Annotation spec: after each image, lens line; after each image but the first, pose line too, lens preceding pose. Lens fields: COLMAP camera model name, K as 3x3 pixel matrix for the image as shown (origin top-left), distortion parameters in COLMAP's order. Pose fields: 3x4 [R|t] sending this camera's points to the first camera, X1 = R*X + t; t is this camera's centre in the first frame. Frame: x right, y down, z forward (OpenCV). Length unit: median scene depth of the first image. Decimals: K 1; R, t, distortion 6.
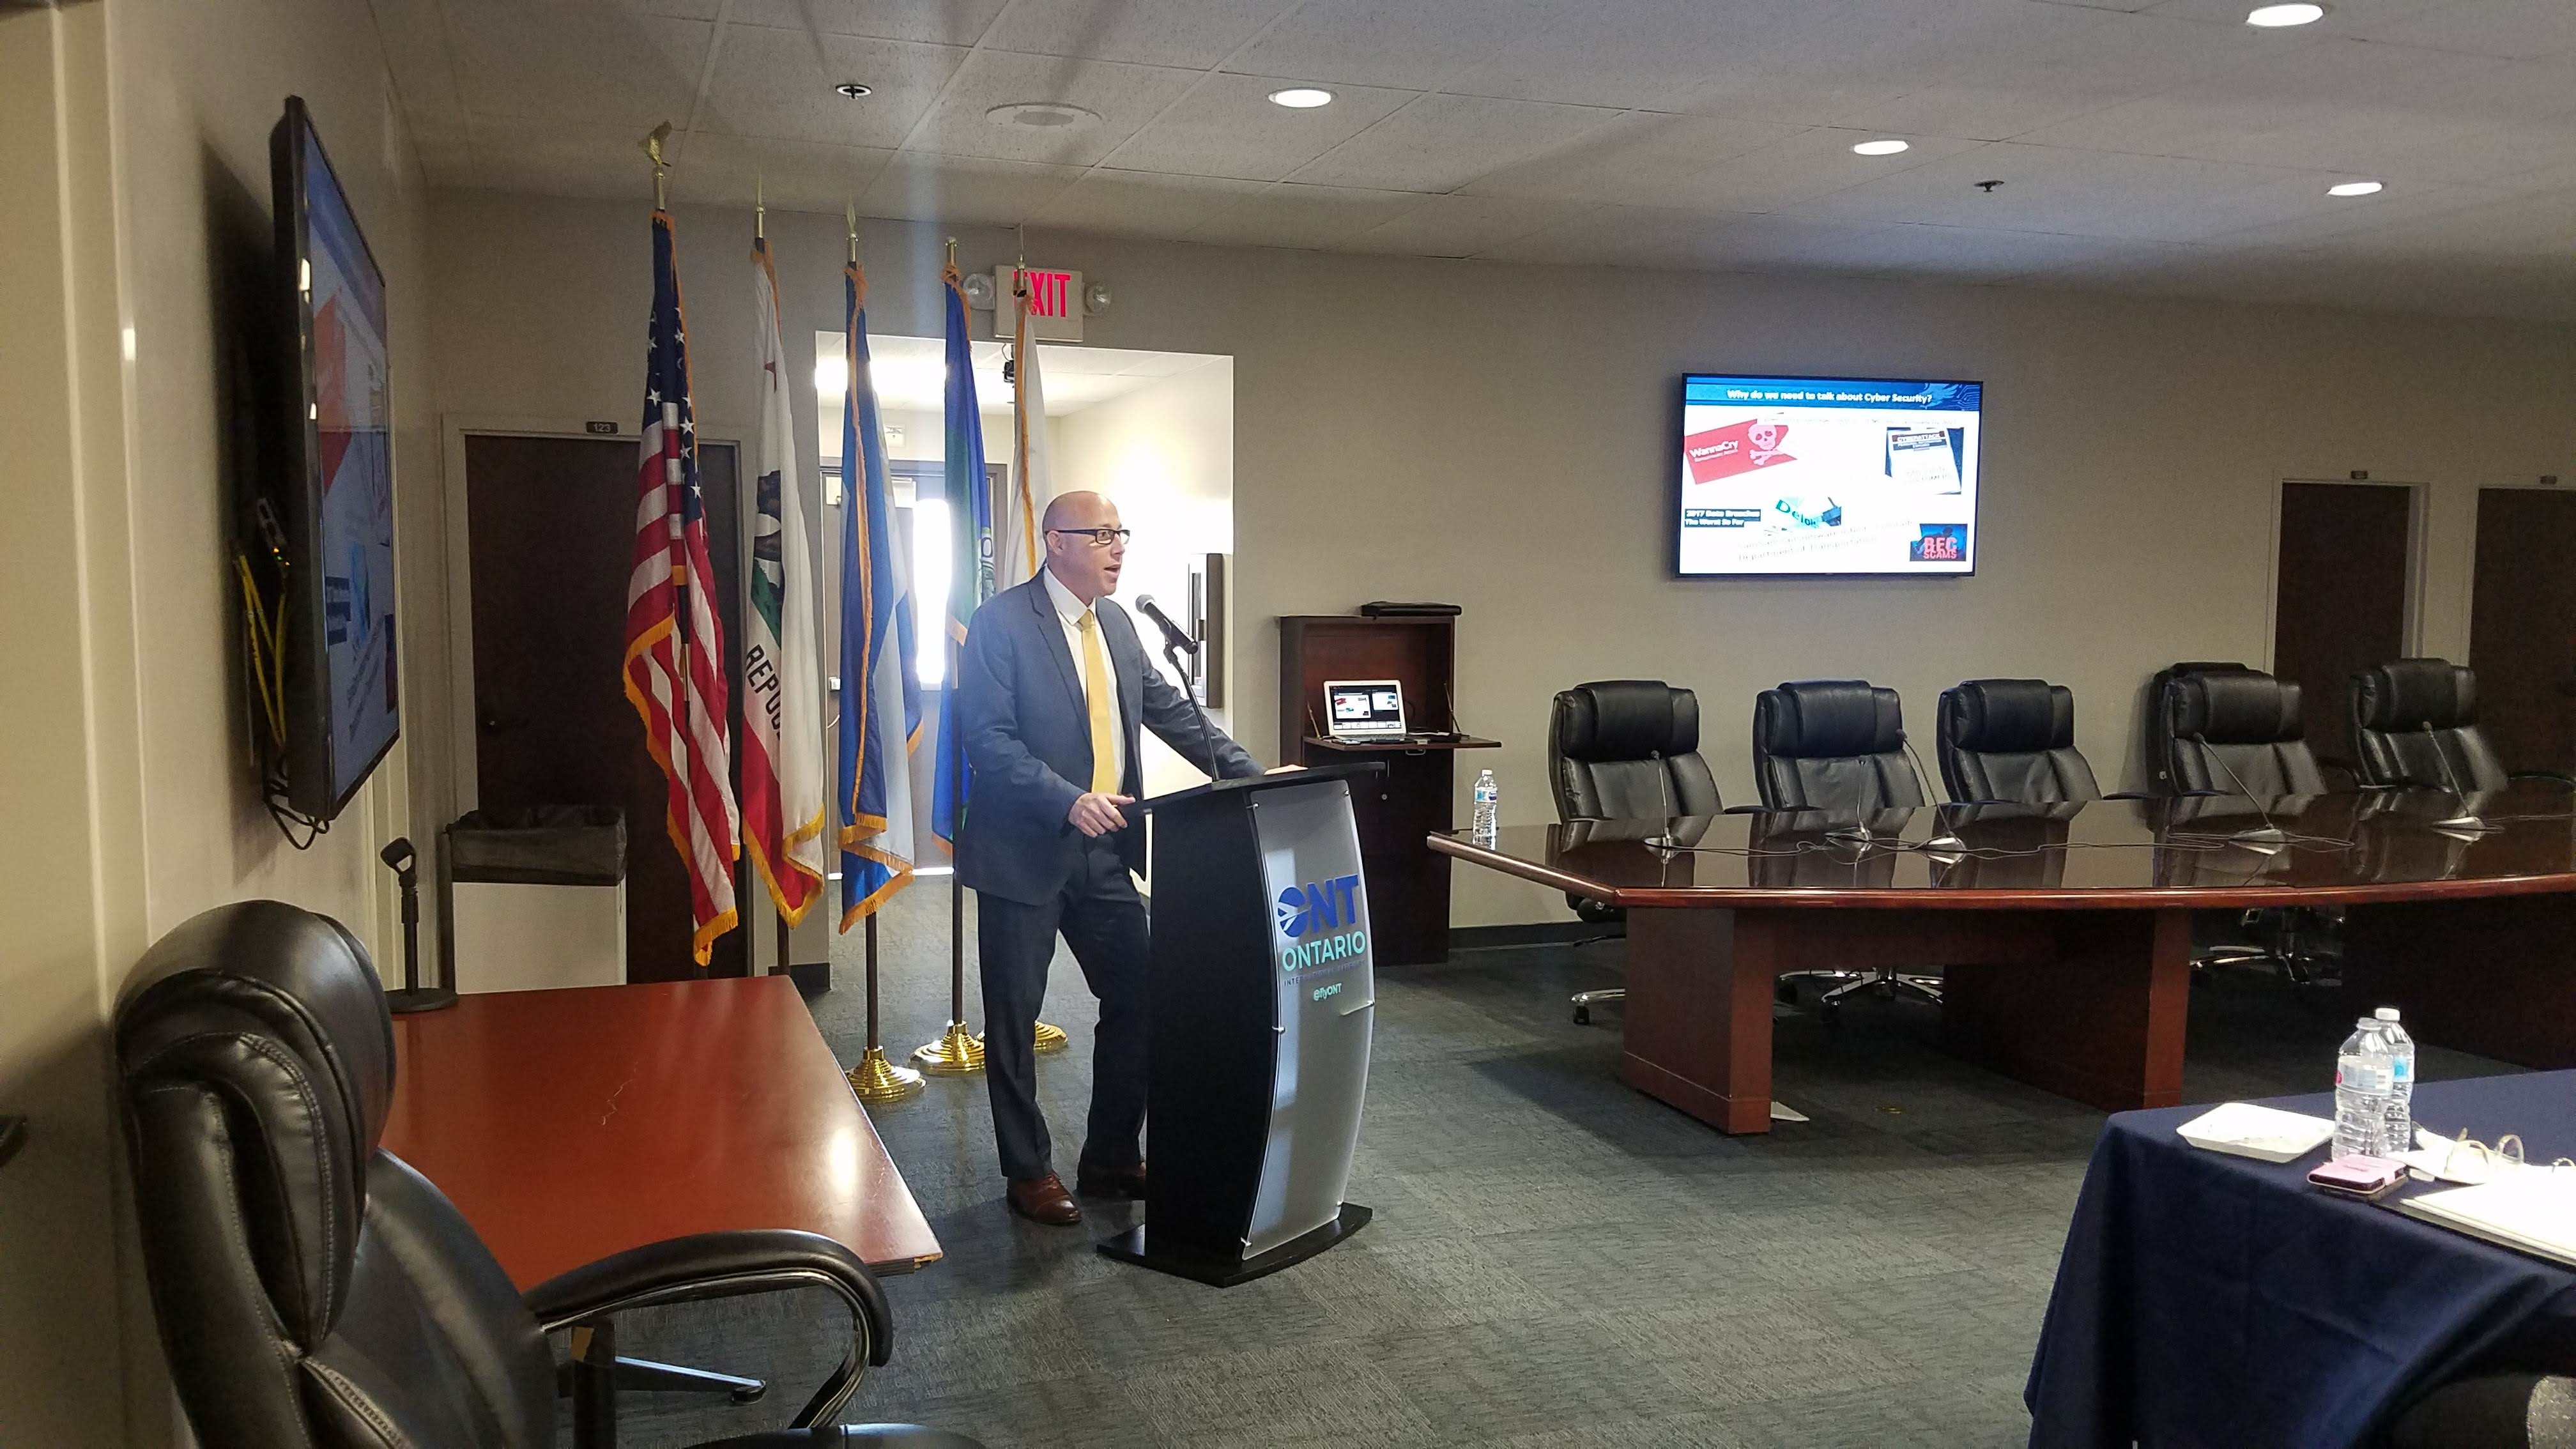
lens RADIAL K [[2005.0, 0, 1297.6], [0, 2005.0, 752.6], [0, 0, 1]] dist [0.352380, -0.564432]
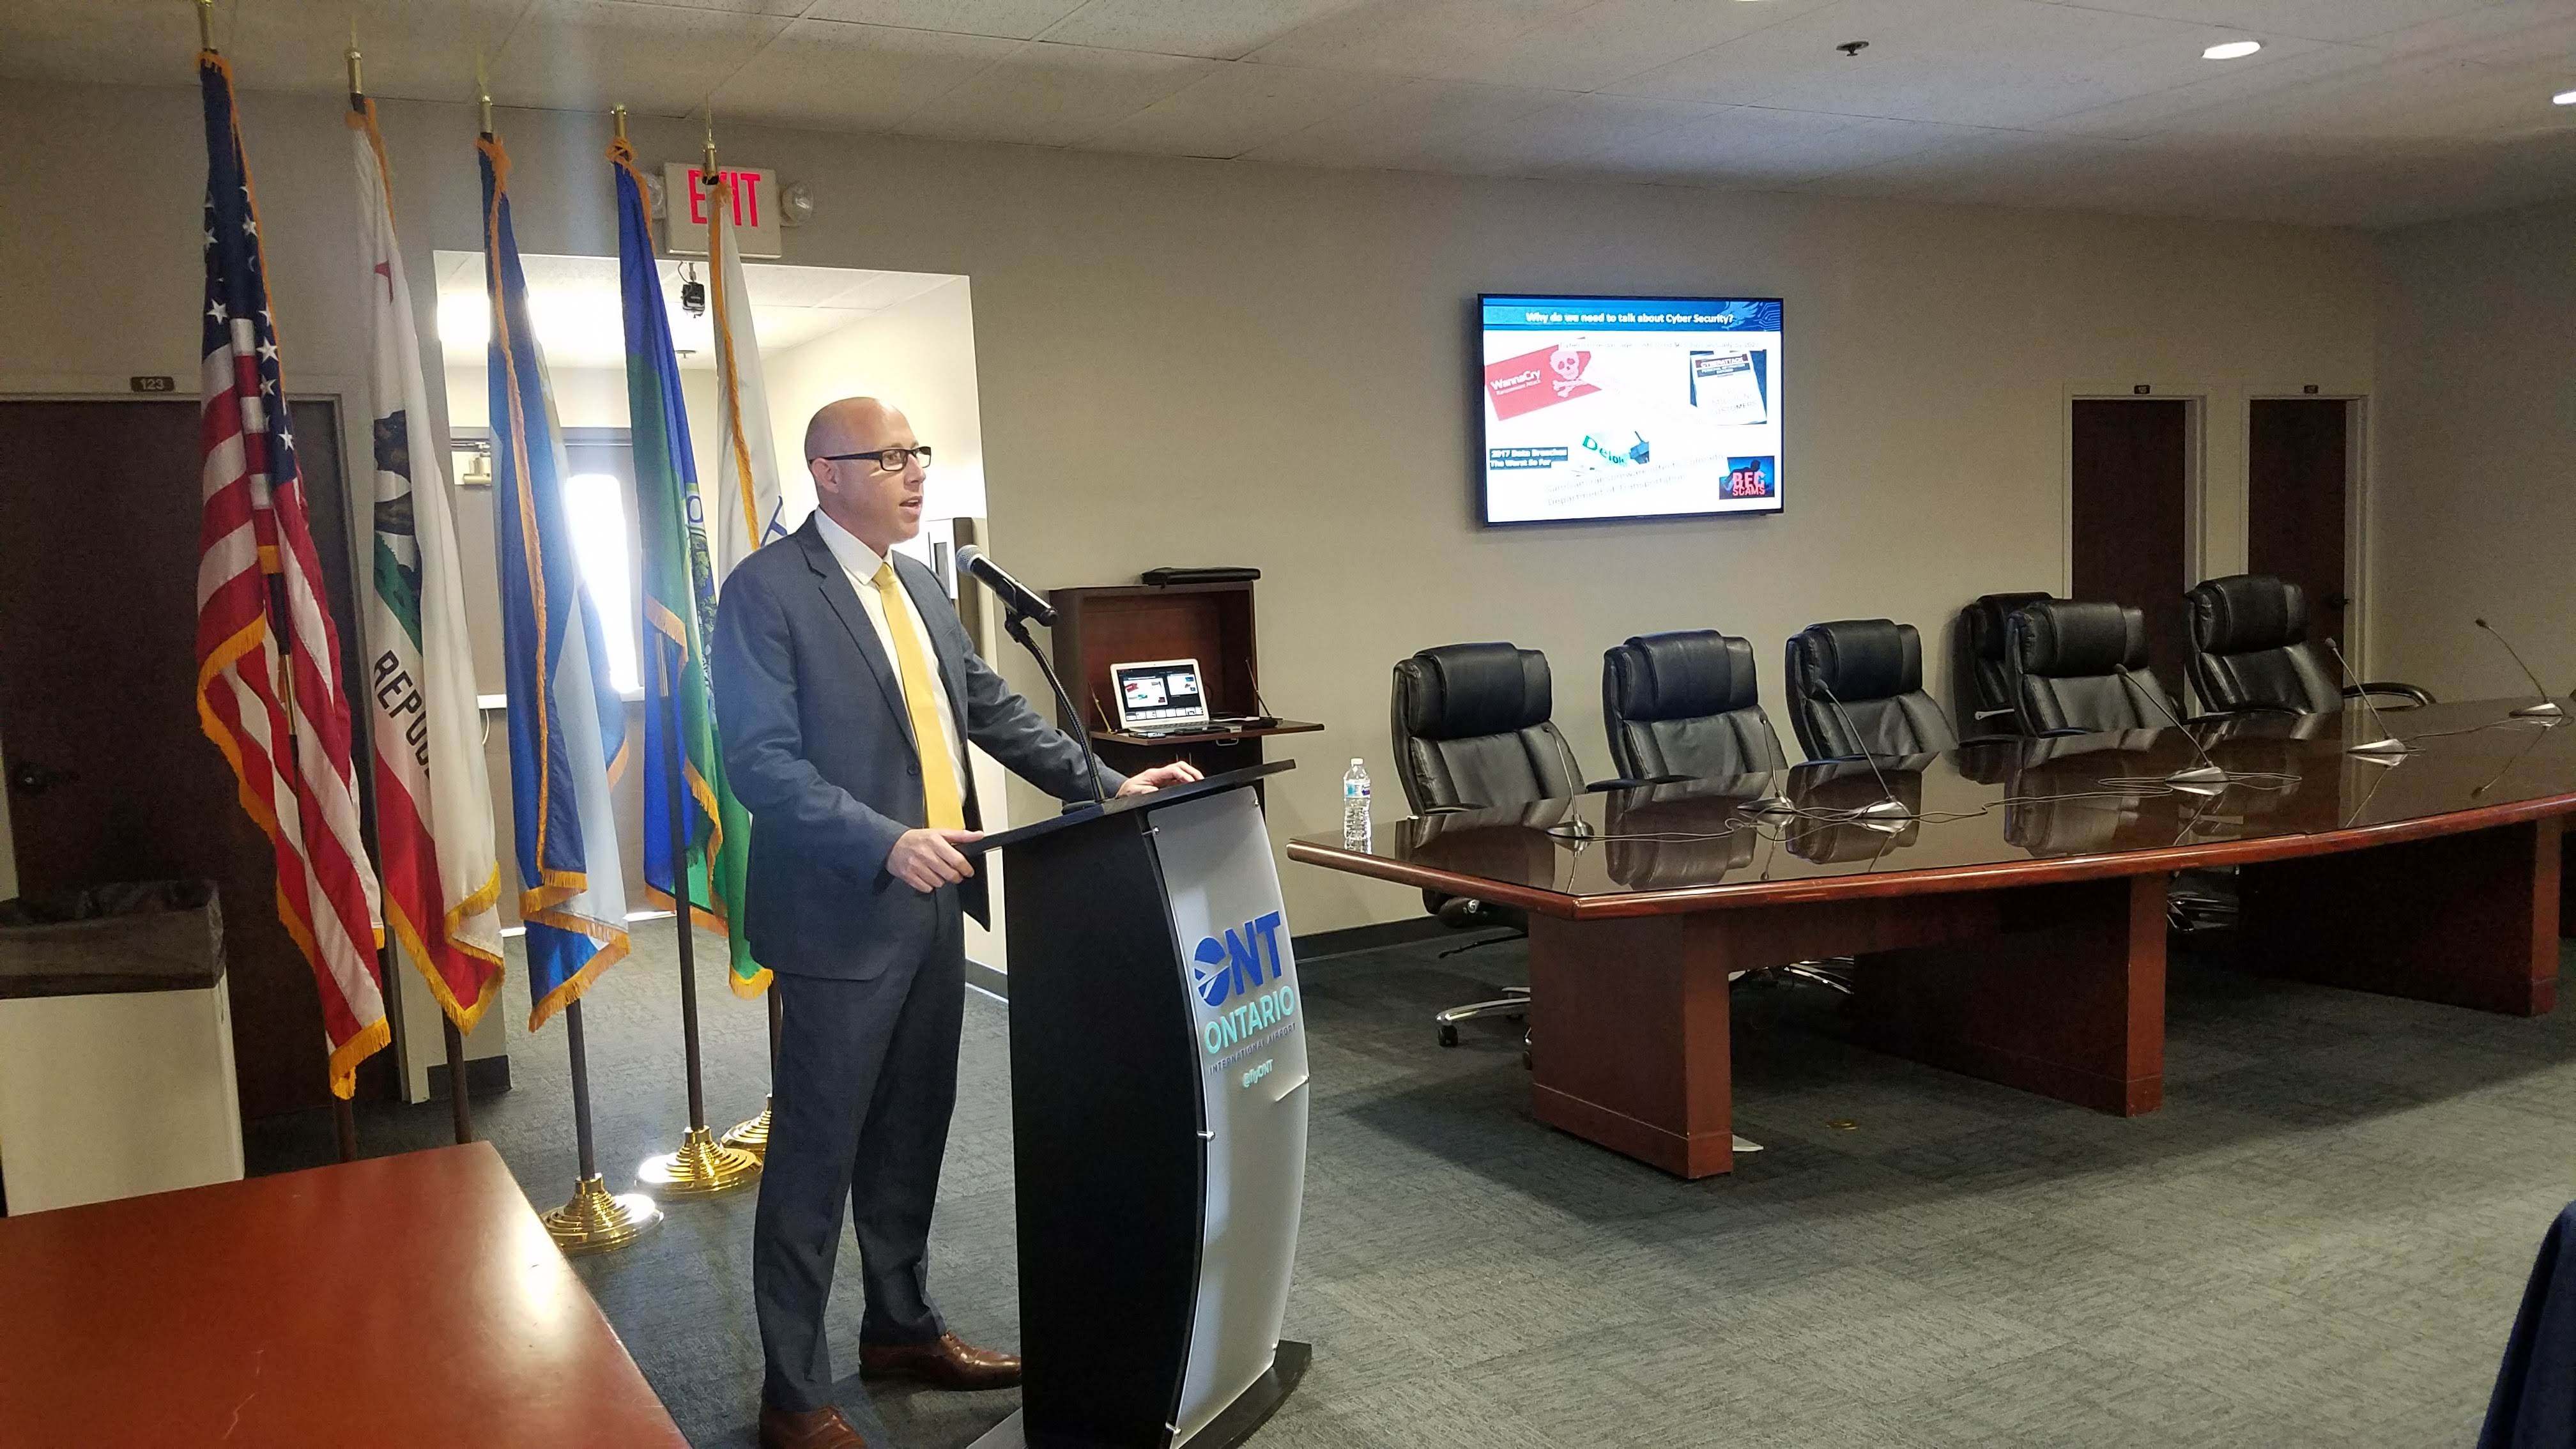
lens RADIAL K [[2012.0, 0, 1293.1], [0, 2012.0, 776.0], [0, 0, 1]] dist [0.320292, -0.558499]
pose [[0.985290, -0.065911, 0.157668, -0.055037], [0.062956, 0.997736, 0.023672, -0.004791], [-0.158871, -0.013397, 0.987208, 0.175551]]
